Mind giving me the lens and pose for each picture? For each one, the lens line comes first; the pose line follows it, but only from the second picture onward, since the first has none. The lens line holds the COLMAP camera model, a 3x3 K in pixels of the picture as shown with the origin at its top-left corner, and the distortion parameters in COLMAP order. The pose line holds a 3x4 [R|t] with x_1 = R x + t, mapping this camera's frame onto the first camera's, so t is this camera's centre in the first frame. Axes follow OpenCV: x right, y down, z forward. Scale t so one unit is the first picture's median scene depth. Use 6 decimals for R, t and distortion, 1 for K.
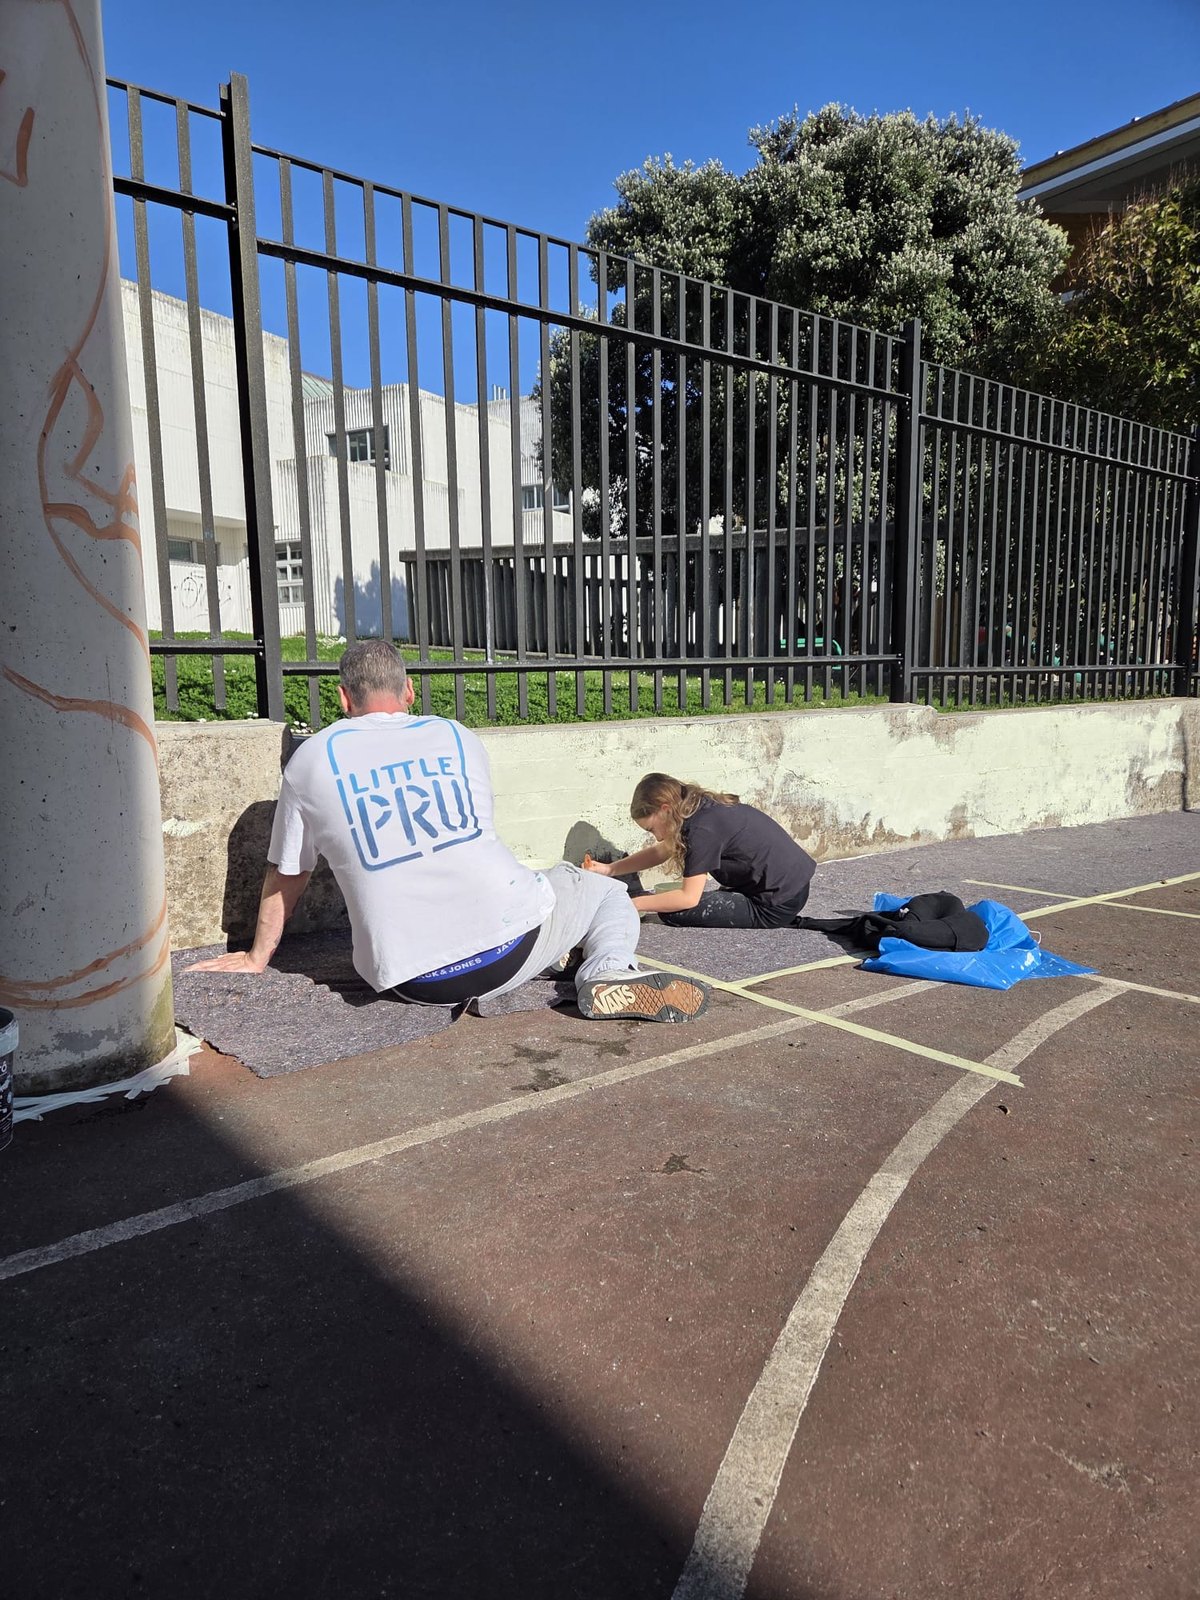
lens RADIAL K [[1062.4, 0, 605.0], [0, 1062.4, 795.7], [0, 0, 1]] dist [0.094291, -0.078443]
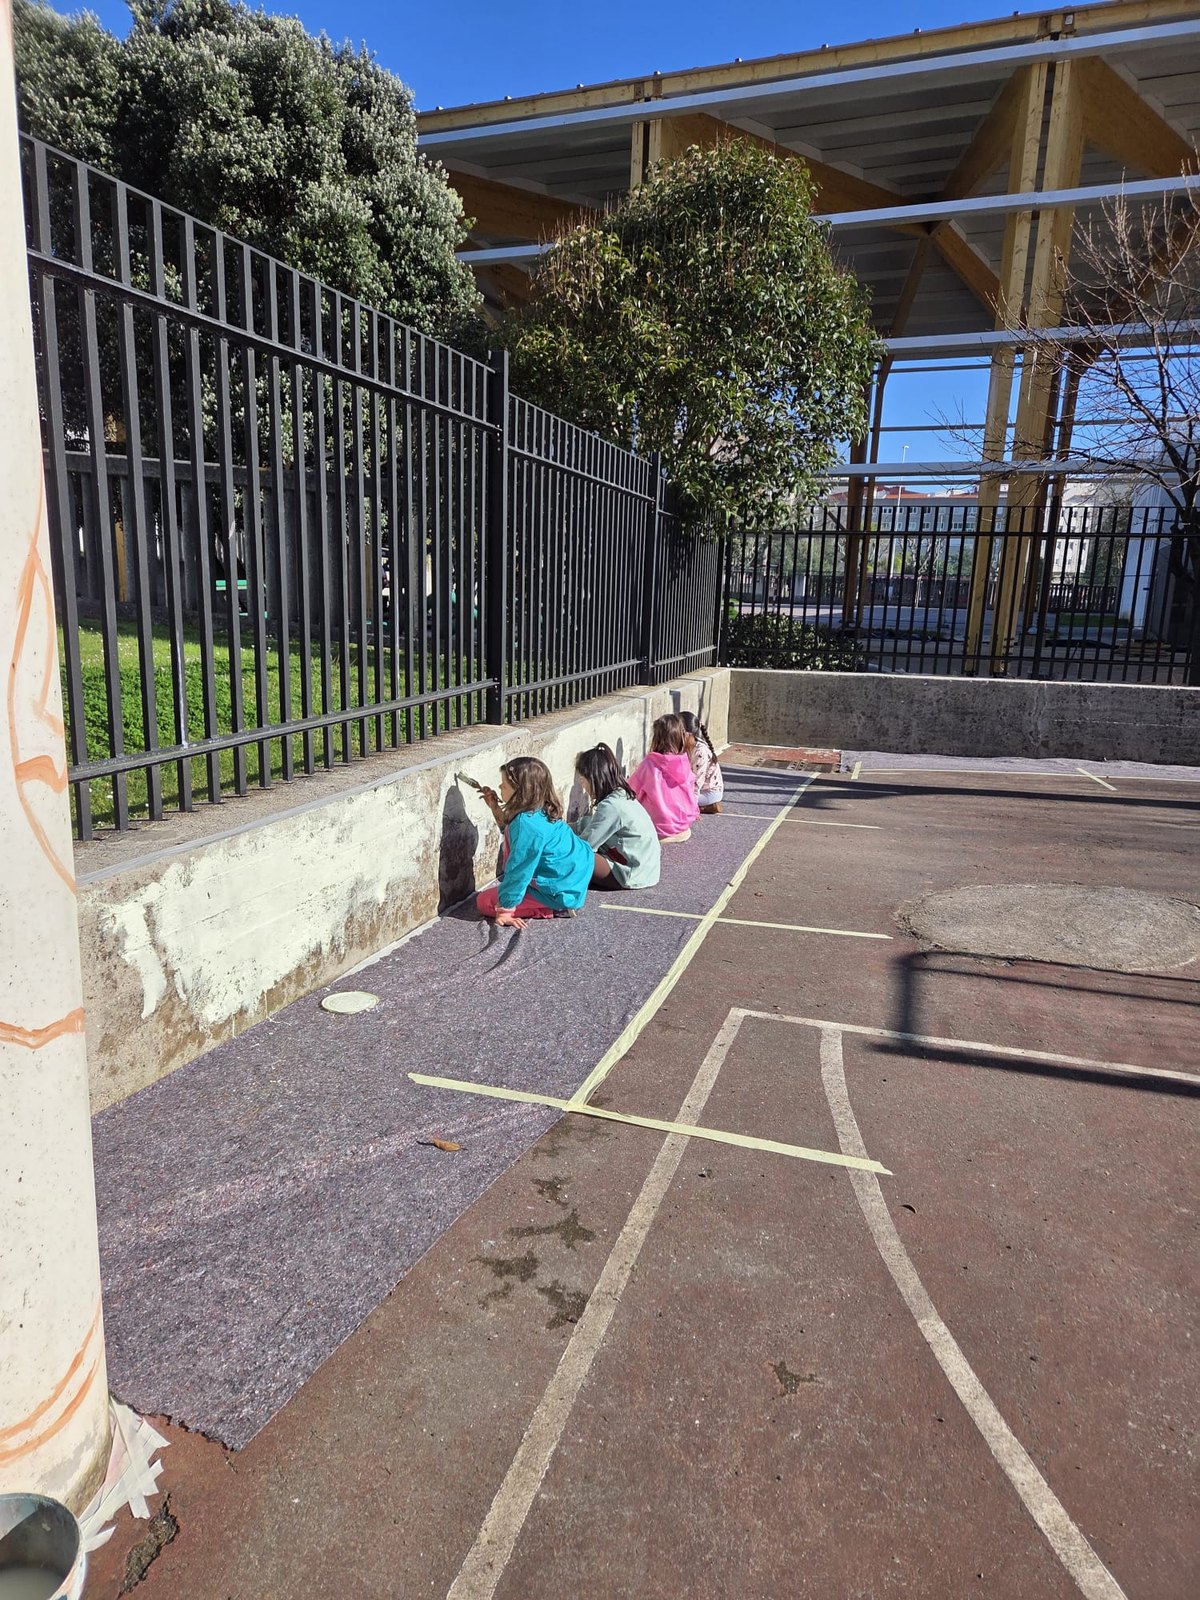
lens RADIAL K [[1051.0, 0, 587.1], [0, 1051.0, 805.8], [0, 0, 1]] dist [0.070991, -0.061644]
pose [[0.836945, -0.075238, 0.542091, -0.084300], [0.021882, 0.994314, 0.104218, -0.044716], [-0.546850, -0.075363, 0.833832, 0.035938]]
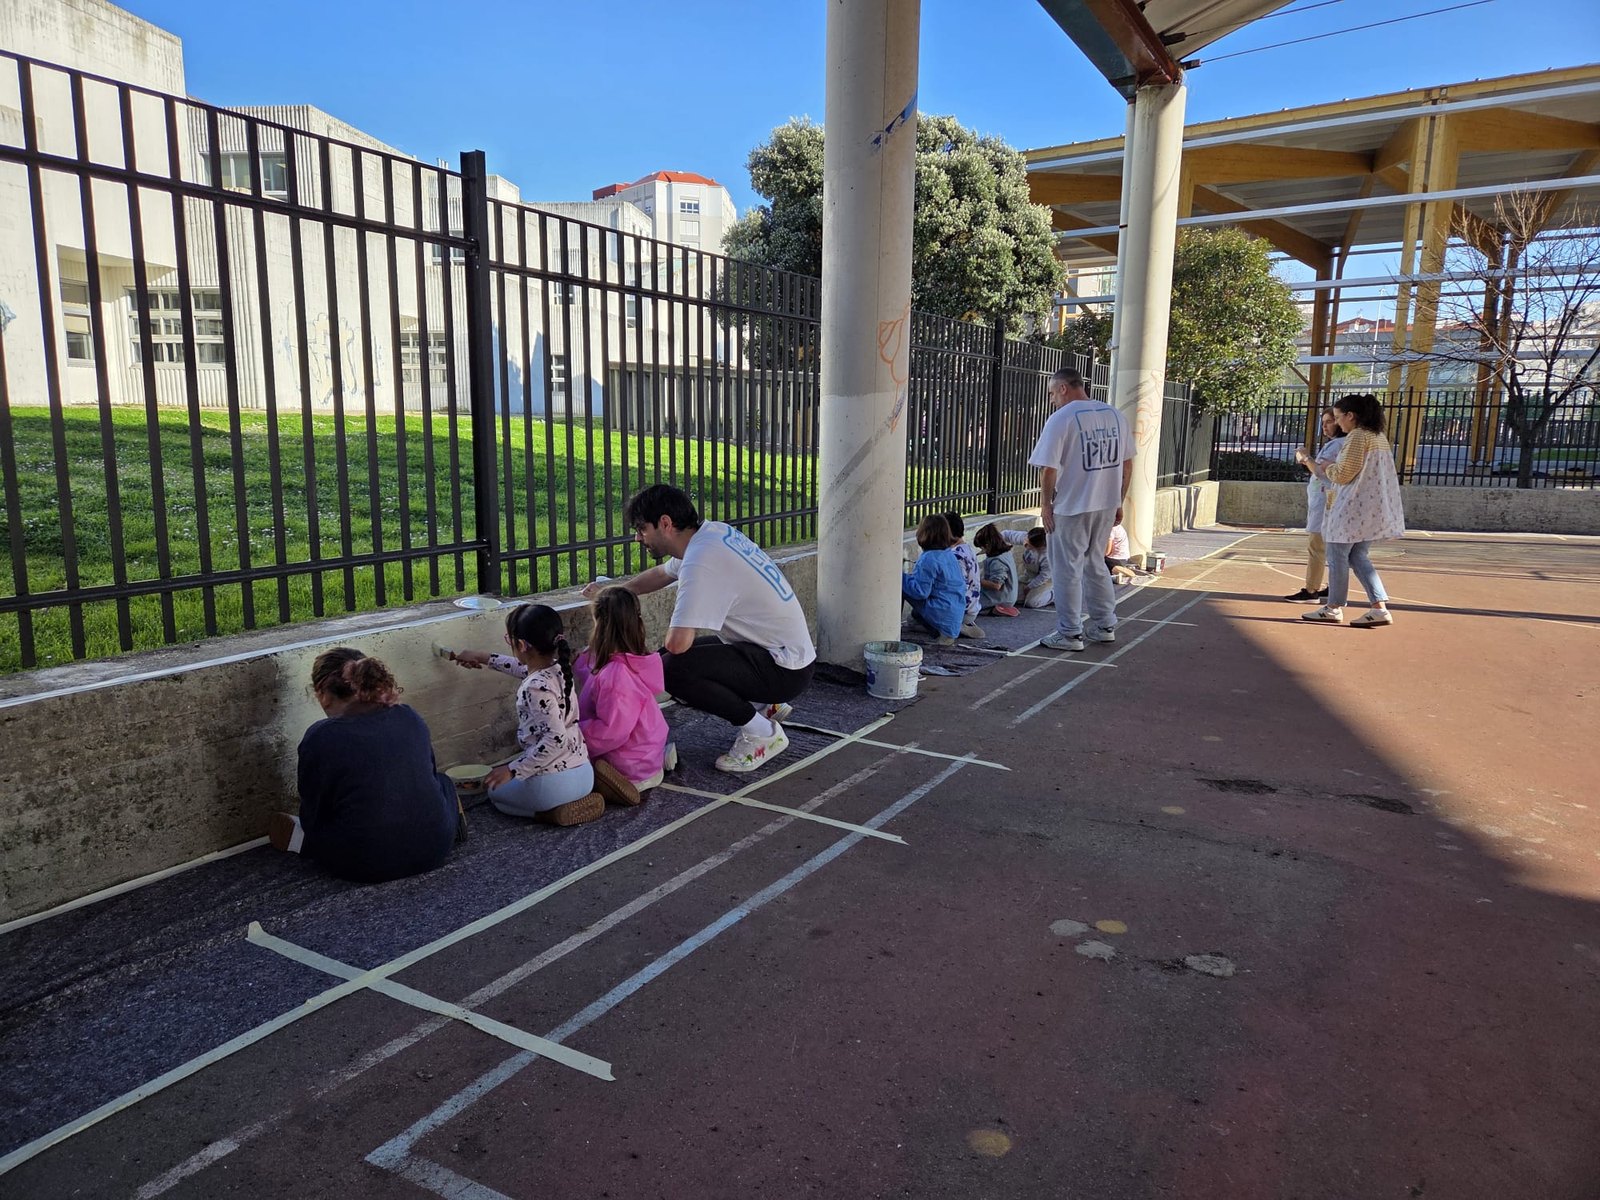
lens RADIAL K [[1062.4, 0, 791.2], [0, 1062.4, 602.9], [0, 0, 1]] dist [0.094291, -0.078443]
pose [[0.935849, -0.035247, 0.350634, -0.679618], [0.016945, 0.998335, 0.055130, 0.017203], [-0.351993, -0.045652, 0.934889, -0.587223]]
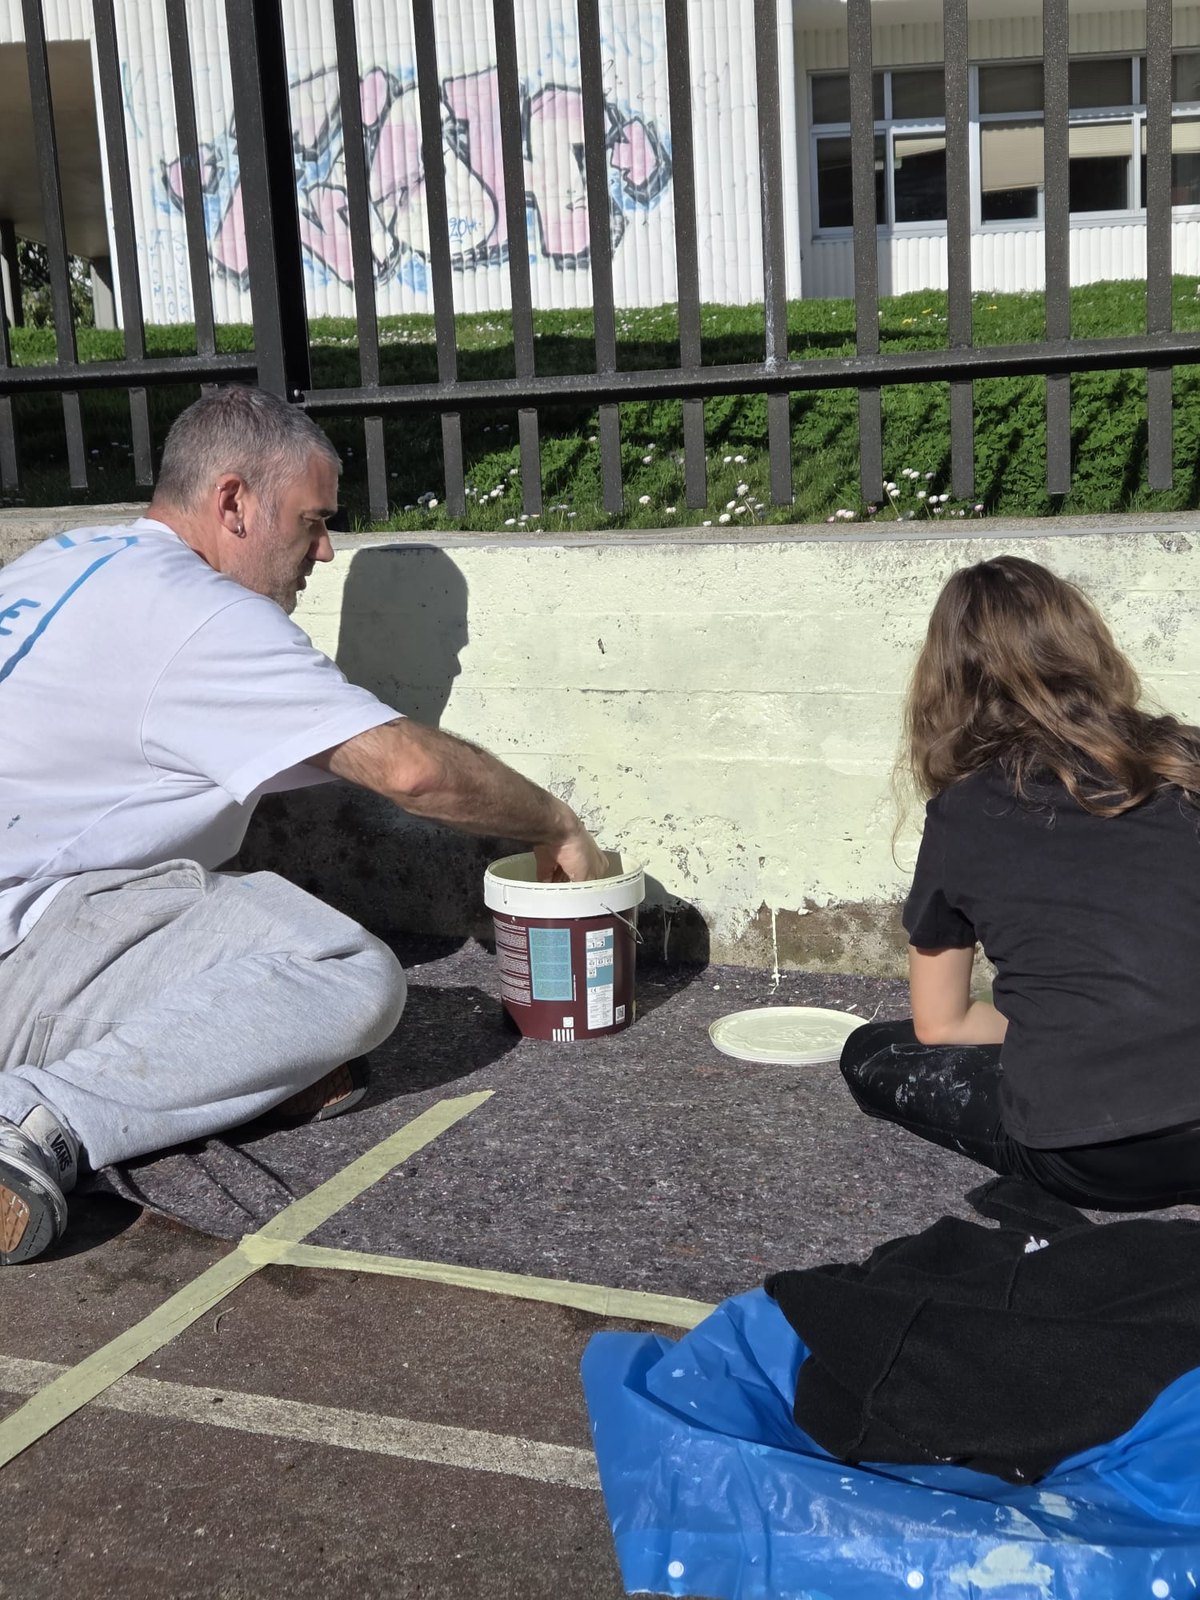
lens RADIAL K [[2119.7, 0, 600.0], [0, 2119.7, 800.0], [0, 0, 1]] dist [0.019117, 0.019871]
pose [[0.455239, 0.150149, -0.877618, 0.173771], [-0.047141, 0.988360, 0.144642, -0.021415], [0.889120, -0.024475, 0.457018, 0.158901]]
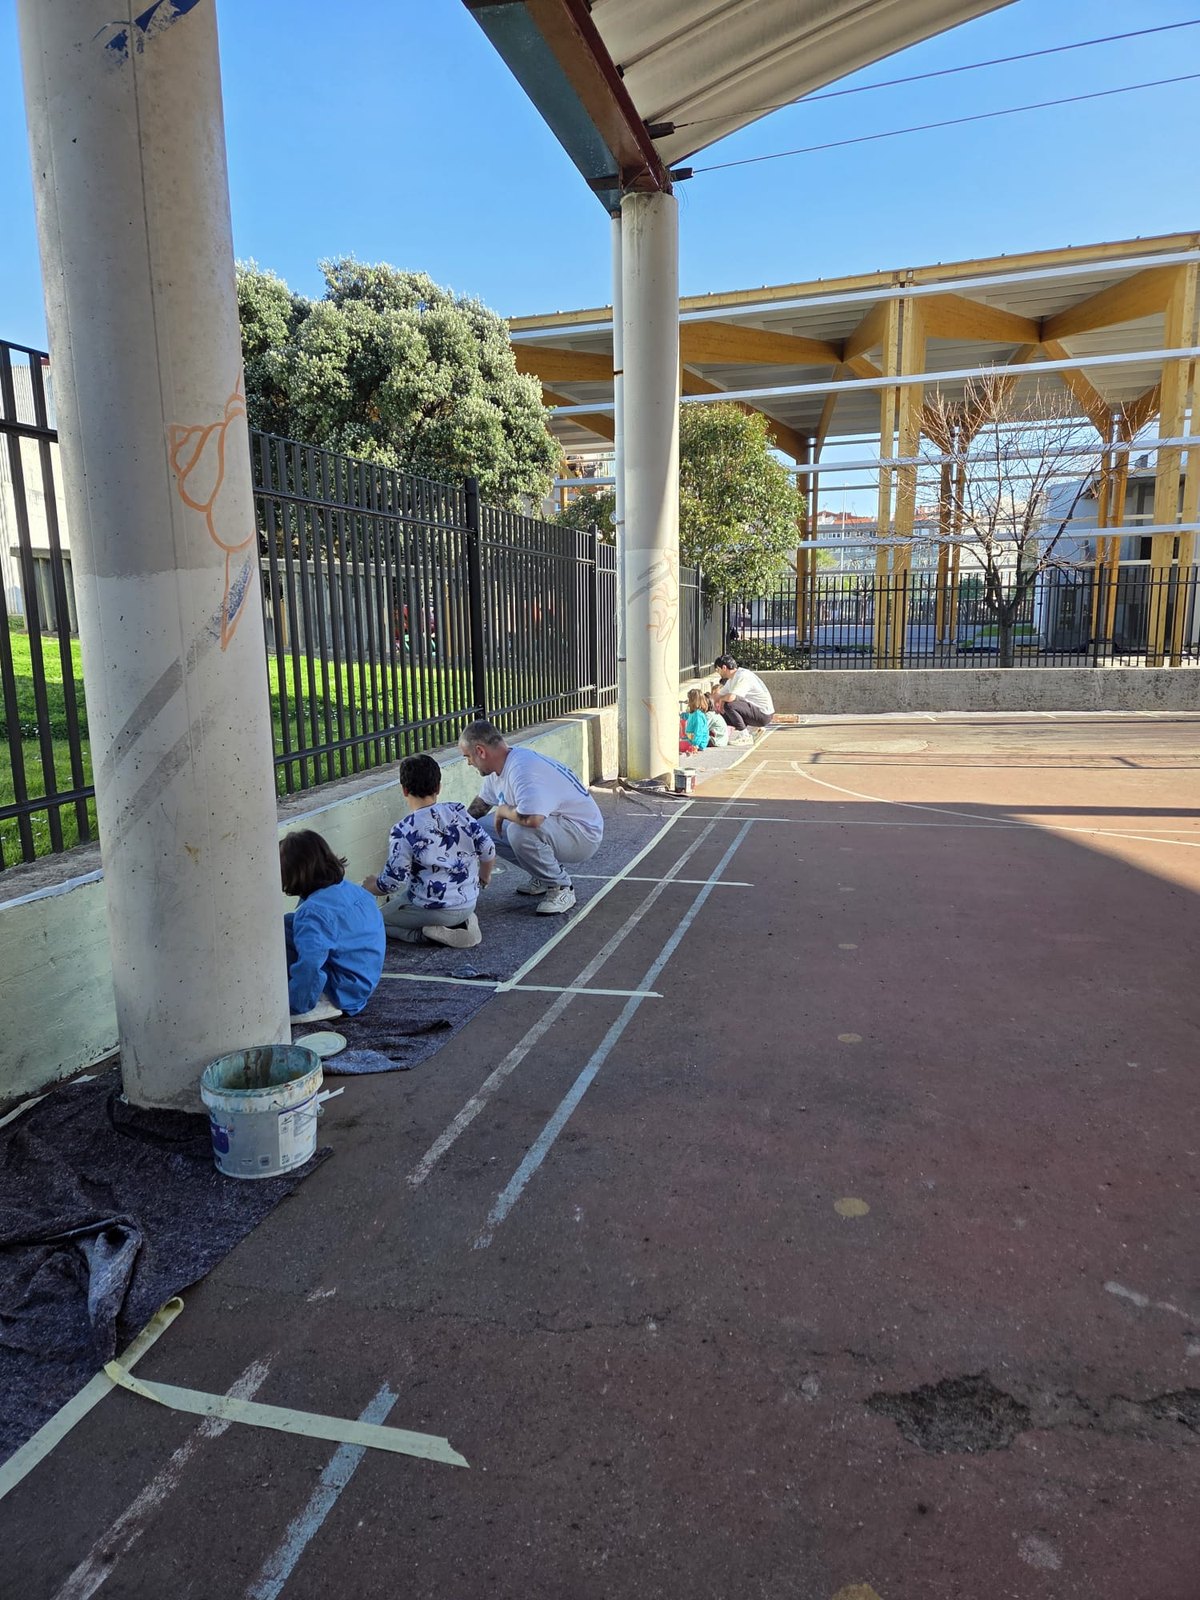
lens RADIAL K [[1062.4, 0, 605.0], [0, 1062.4, 795.7], [0, 0, 1]] dist [0.094291, -0.078443]
pose [[0.806534, -0.097765, 0.583047, -0.557971], [0.070809, 0.995107, 0.068908, -0.006288], [-0.586931, -0.014291, 0.809511, -0.423051]]
